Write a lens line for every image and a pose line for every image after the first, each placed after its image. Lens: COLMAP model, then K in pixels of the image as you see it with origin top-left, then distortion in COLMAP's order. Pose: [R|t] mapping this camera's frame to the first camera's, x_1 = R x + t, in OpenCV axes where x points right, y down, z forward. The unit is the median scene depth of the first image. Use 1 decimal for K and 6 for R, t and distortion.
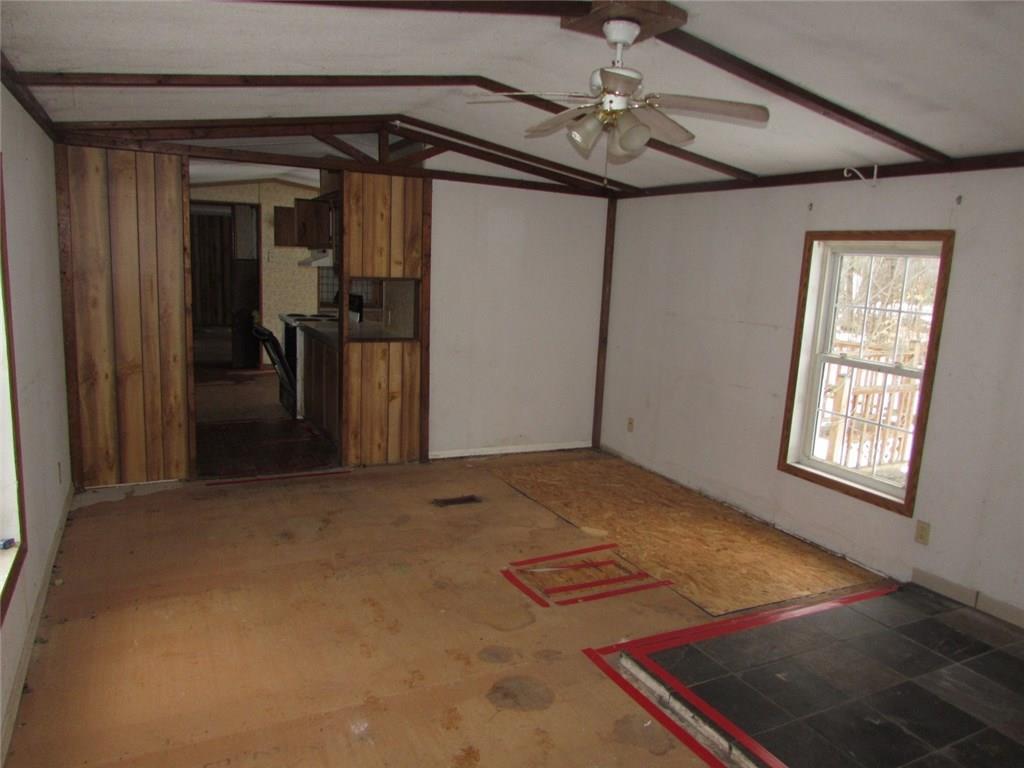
lens RADIAL K [[732.1, 0, 512.5], [0, 732.1, 384.6], [0, 0, 1]] dist [-0.038132, 0.008124]
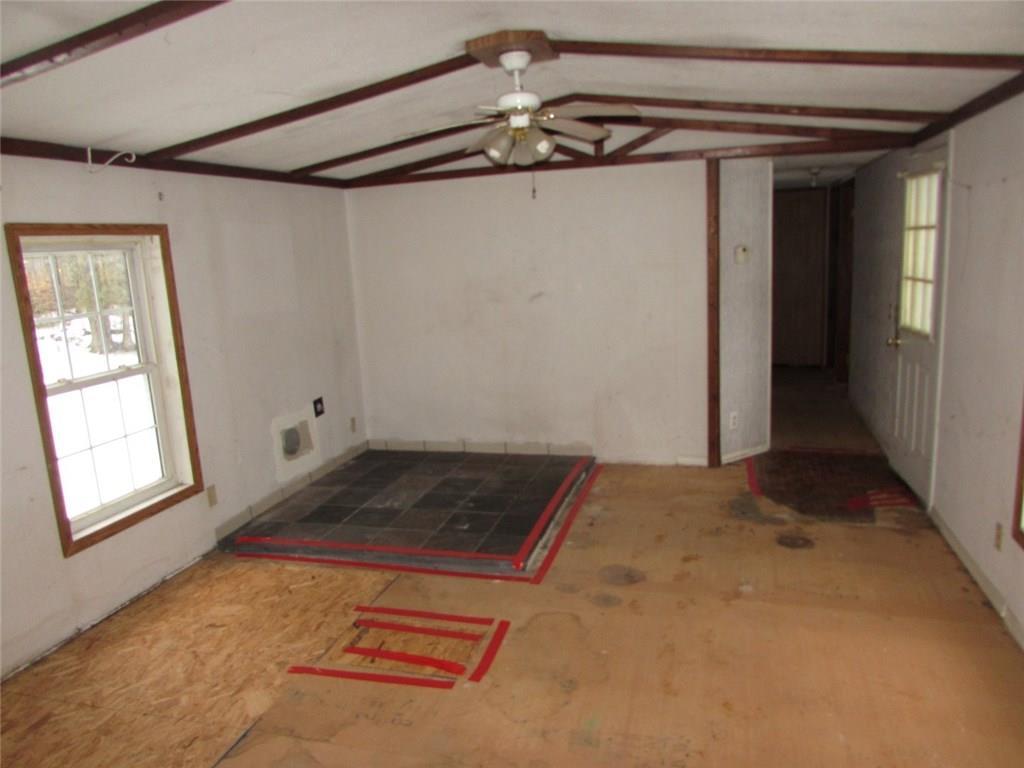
lens RADIAL K [[732.1, 0, 514.9], [0, 732.1, 385.2], [0, 0, 1]] dist [-0.038132, 0.008124]
pose [[-0.732687, -0.146234, 0.664669, -0.499573], [0.127274, 0.929970, 0.344900, -0.283215], [-0.668559, 0.337299, -0.662766, 1.379867]]
